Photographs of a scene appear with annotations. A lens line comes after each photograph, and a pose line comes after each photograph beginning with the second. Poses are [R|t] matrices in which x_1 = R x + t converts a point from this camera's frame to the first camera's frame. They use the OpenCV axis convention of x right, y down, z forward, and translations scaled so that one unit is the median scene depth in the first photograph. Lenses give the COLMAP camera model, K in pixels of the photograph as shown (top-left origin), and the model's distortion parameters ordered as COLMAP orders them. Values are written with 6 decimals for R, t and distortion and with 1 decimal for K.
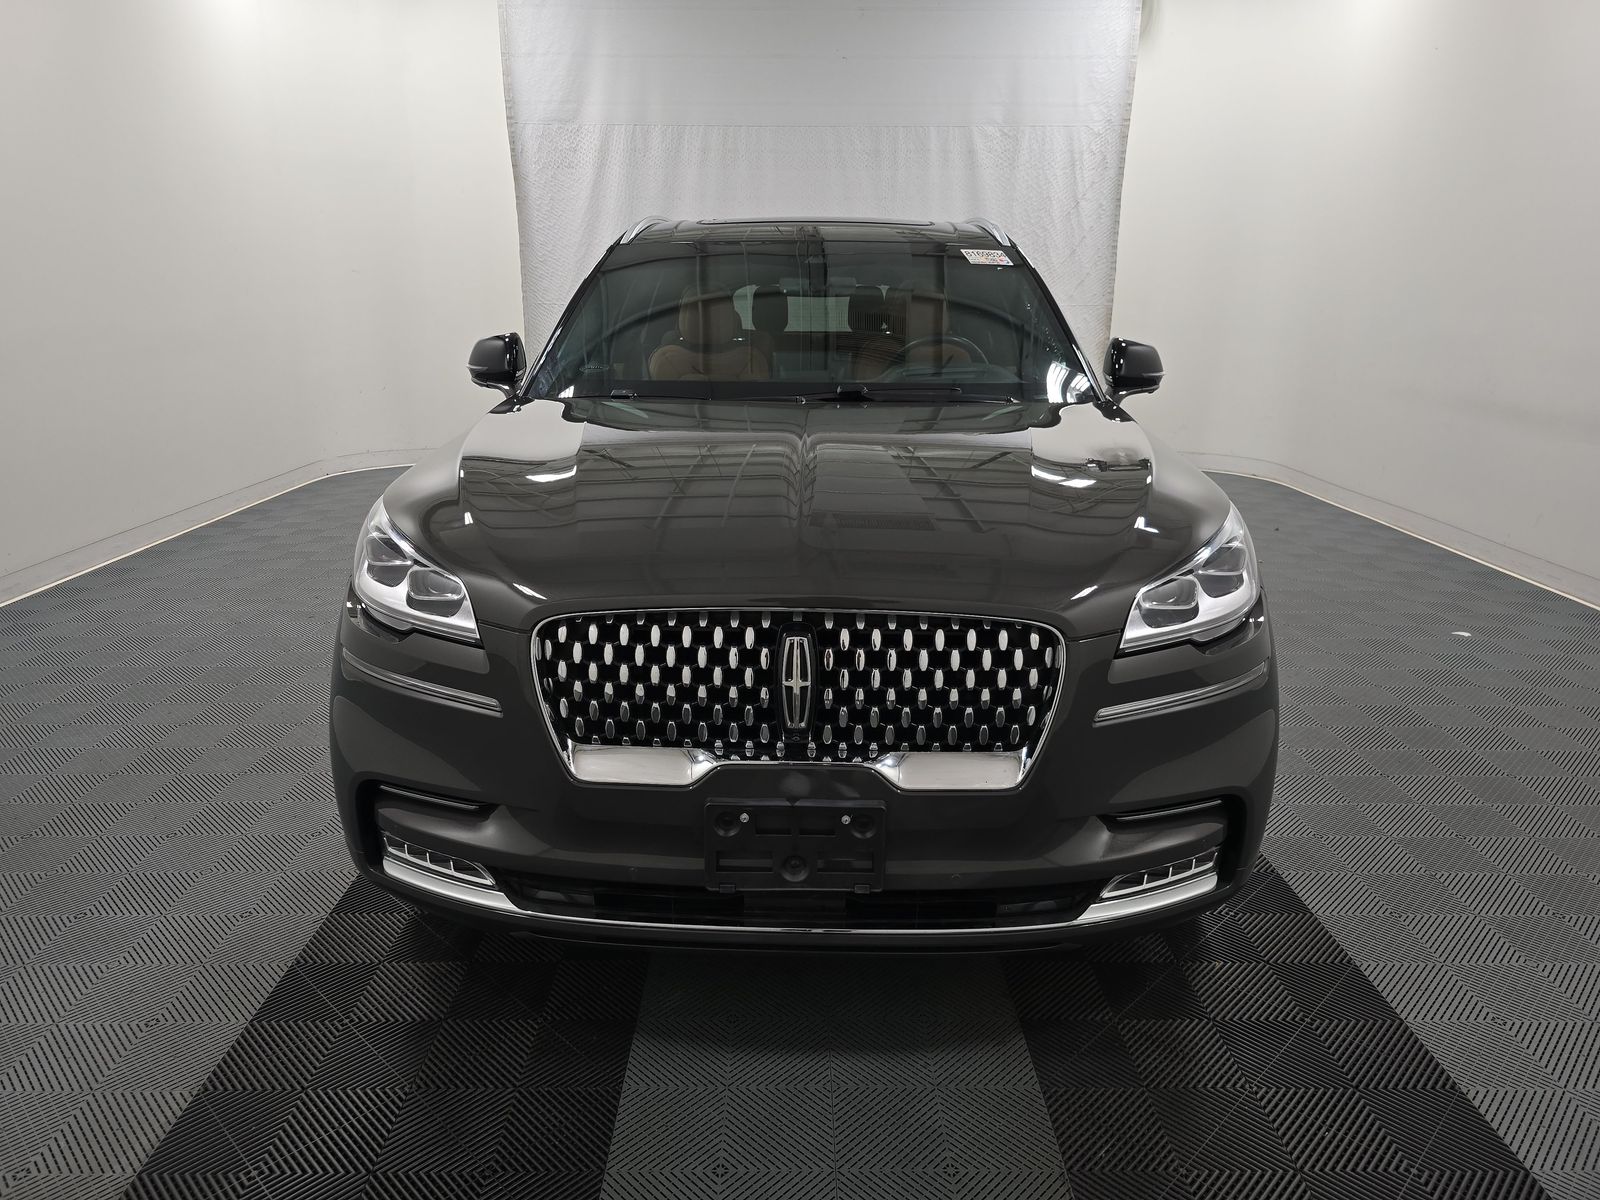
lens RADIAL K [[1070.3, 0, 813.8], [0, 1070.3, 610.8], [0, 0, 1]] dist [0.002512, -0.015310]
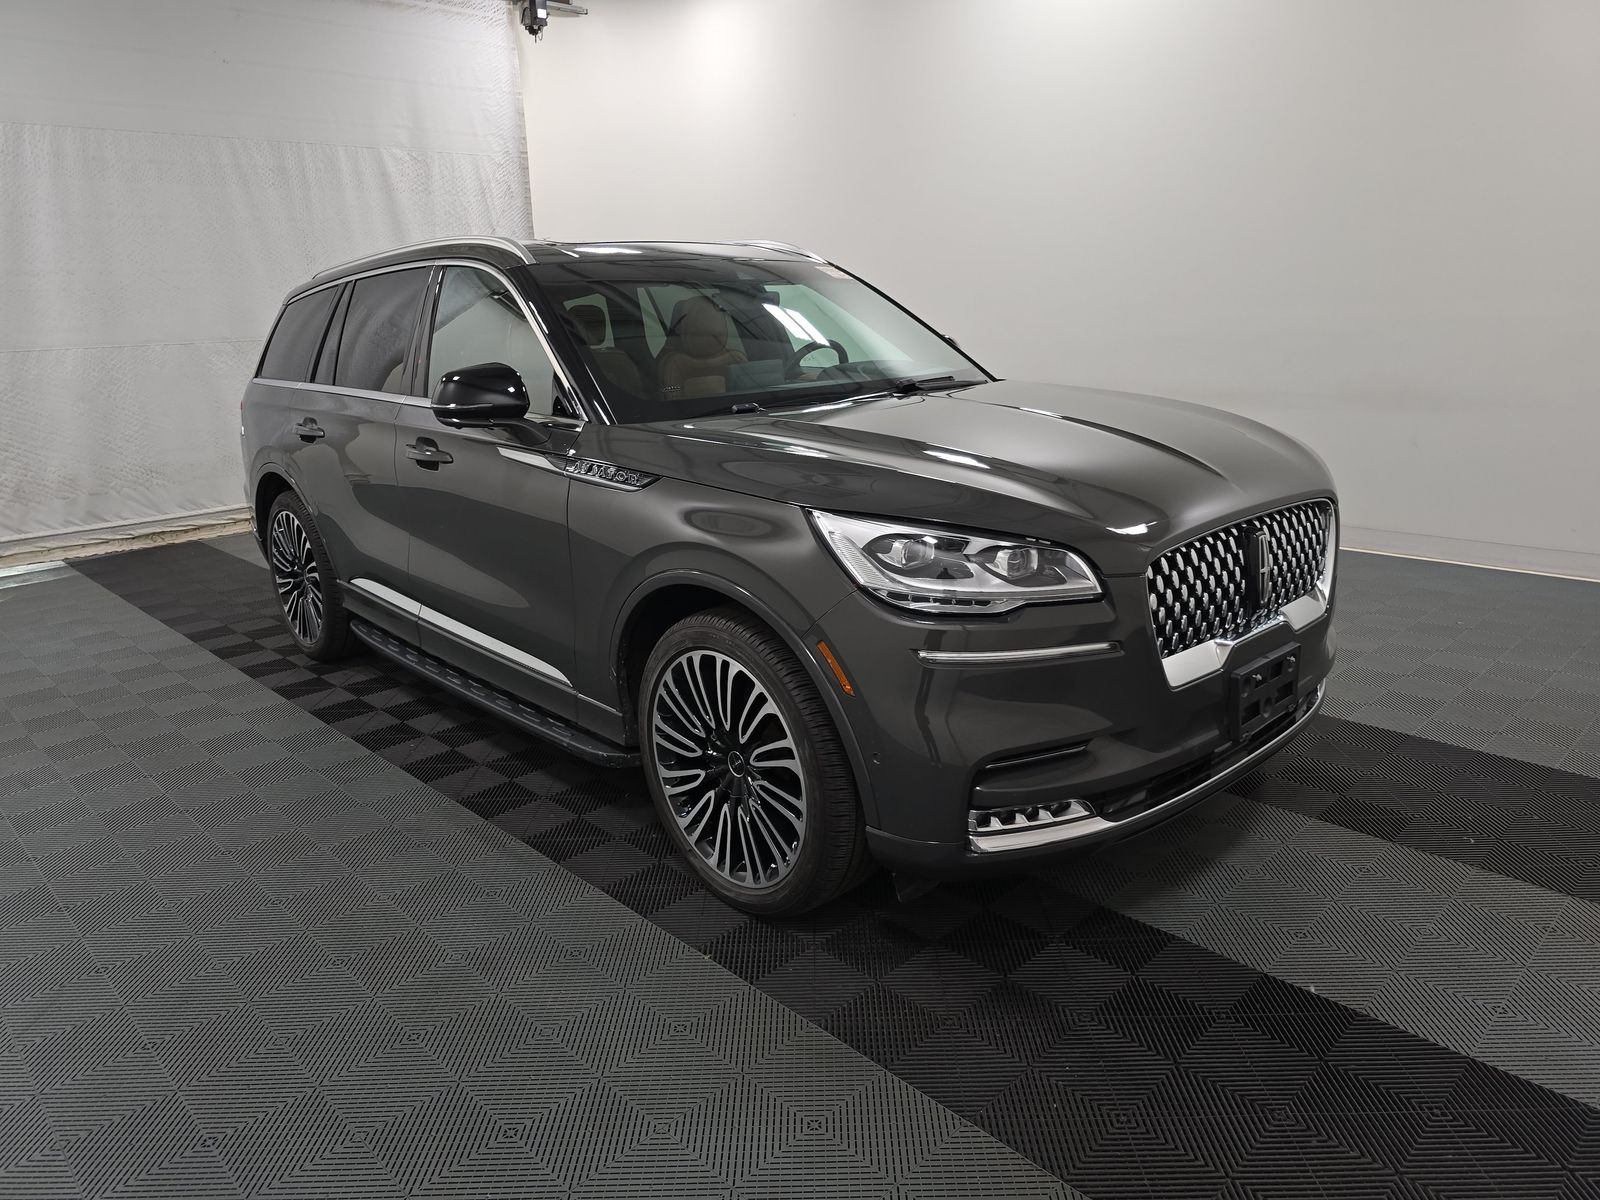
lens RADIAL K [[1070.3, 0, 802.9], [0, 1070.3, 602.6], [0, 0, 1]] dist [0.002512, -0.015310]
pose [[0.710990, -0.212048, 0.670470, -1.202069], [0.233710, 0.970508, 0.059106, -0.097486], [-0.663230, 0.114672, 0.739579, 0.329924]]
